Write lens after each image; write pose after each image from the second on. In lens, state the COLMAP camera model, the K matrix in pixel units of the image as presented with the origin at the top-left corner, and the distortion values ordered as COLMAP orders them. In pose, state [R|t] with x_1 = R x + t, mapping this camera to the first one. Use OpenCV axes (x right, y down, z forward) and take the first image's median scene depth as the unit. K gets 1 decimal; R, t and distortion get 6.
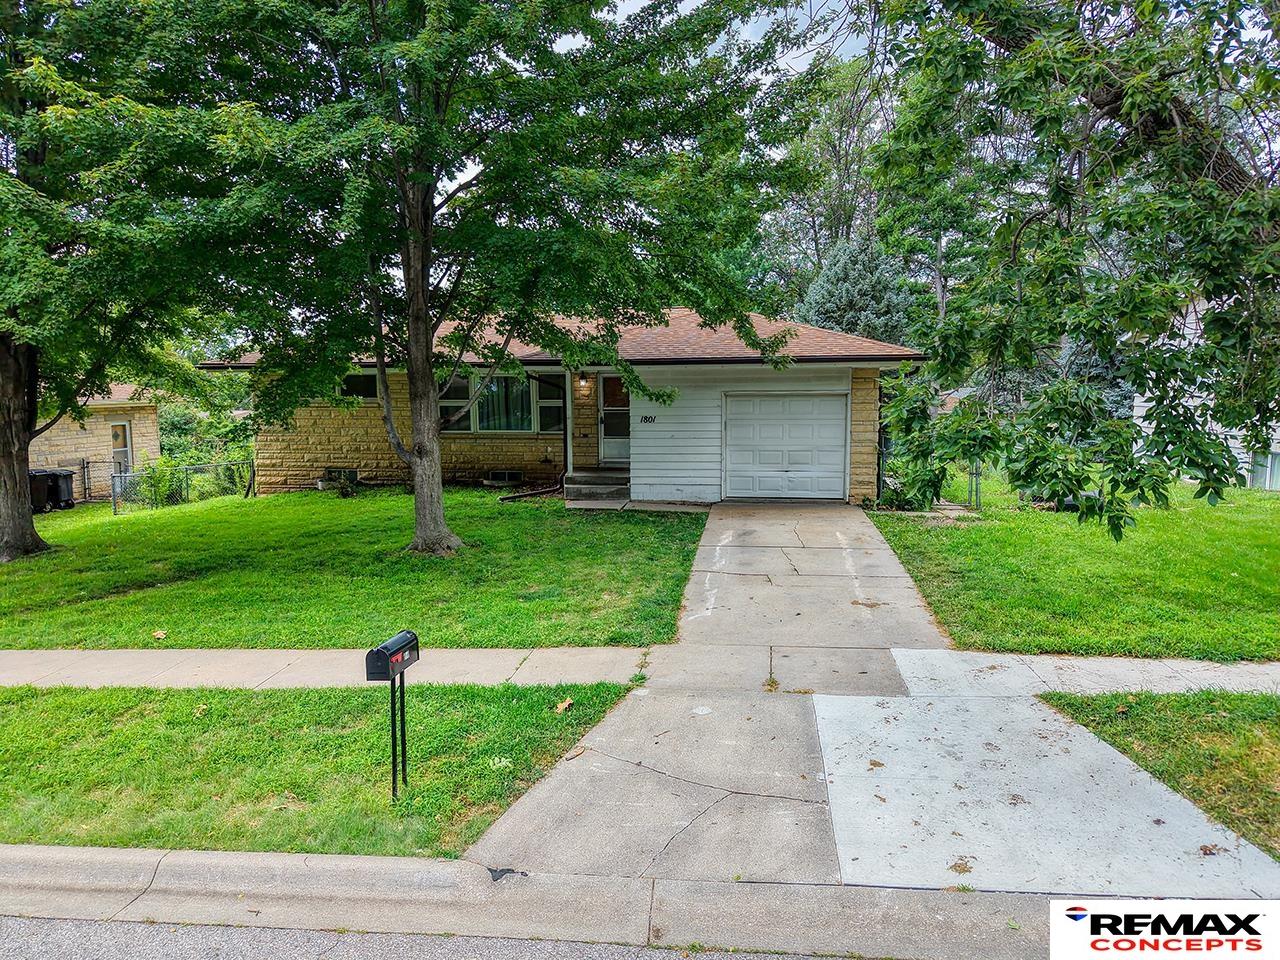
lens RADIAL K [[884.4, 0, 642.1], [0, 884.4, 501.0], [0, 0, 1]] dist [0.013964, -0.016006]
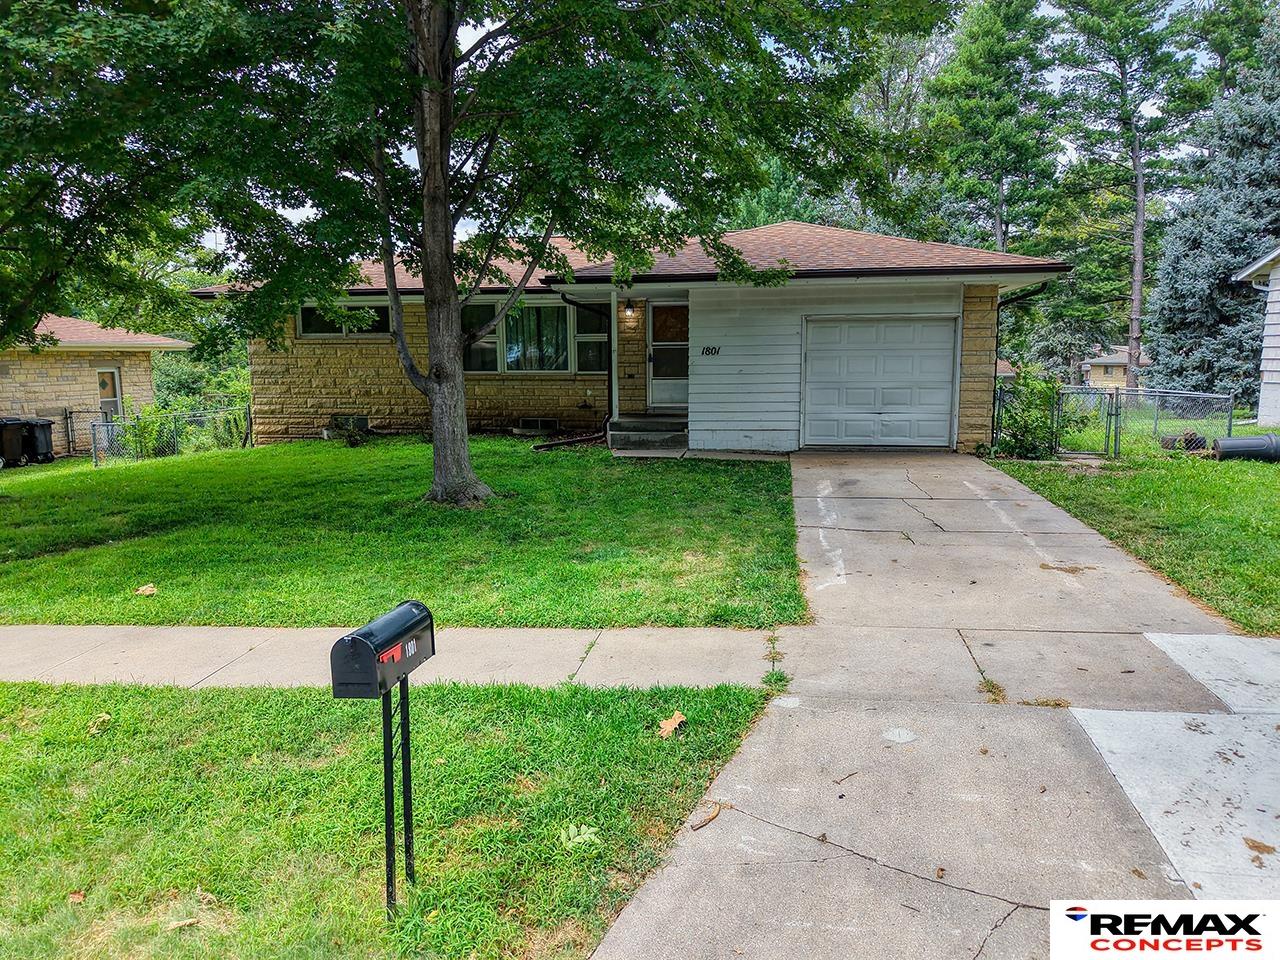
lens RADIAL K [[884.4, 0, 637.7], [0, 884.4, 501.3], [0, 0, 1]] dist [0.013964, -0.016006]
pose [[0.999640, 0.003362, -0.026627, -0.049516], [-0.002555, 0.999538, 0.030286, 0.029801], [0.026716, -0.030207, 0.999187, 0.201711]]
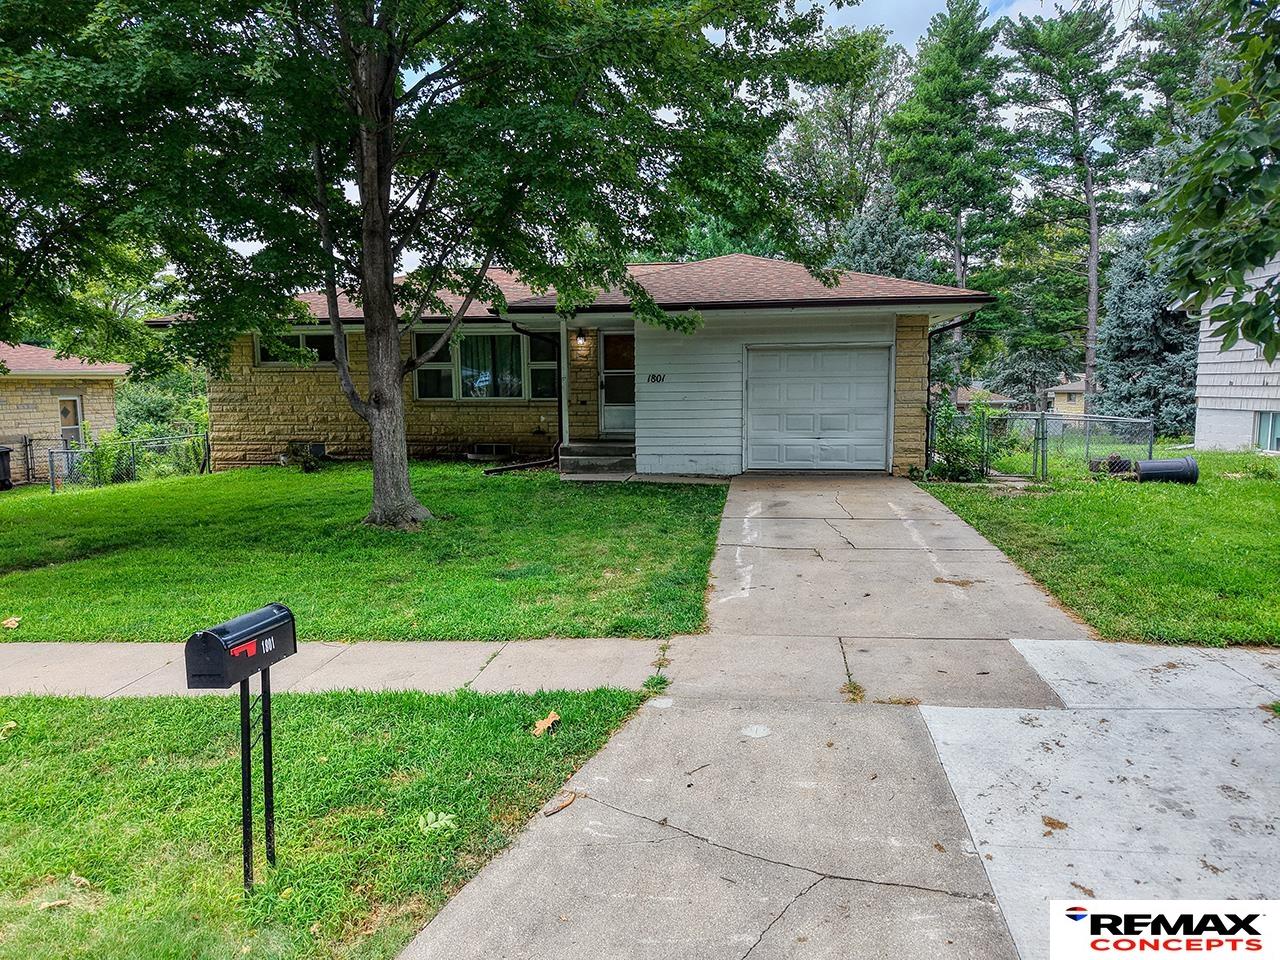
lens RADIAL K [[884.4, 0, 639.9], [0, 884.4, 499.6], [0, 0, 1]] dist [0.013964, -0.016006]
pose [[0.999993, -0.001793, -0.003395, -0.007996], [0.001785, 0.999995, -0.002501, 0.034220], [0.003400, 0.002495, 0.999991, 0.176894]]
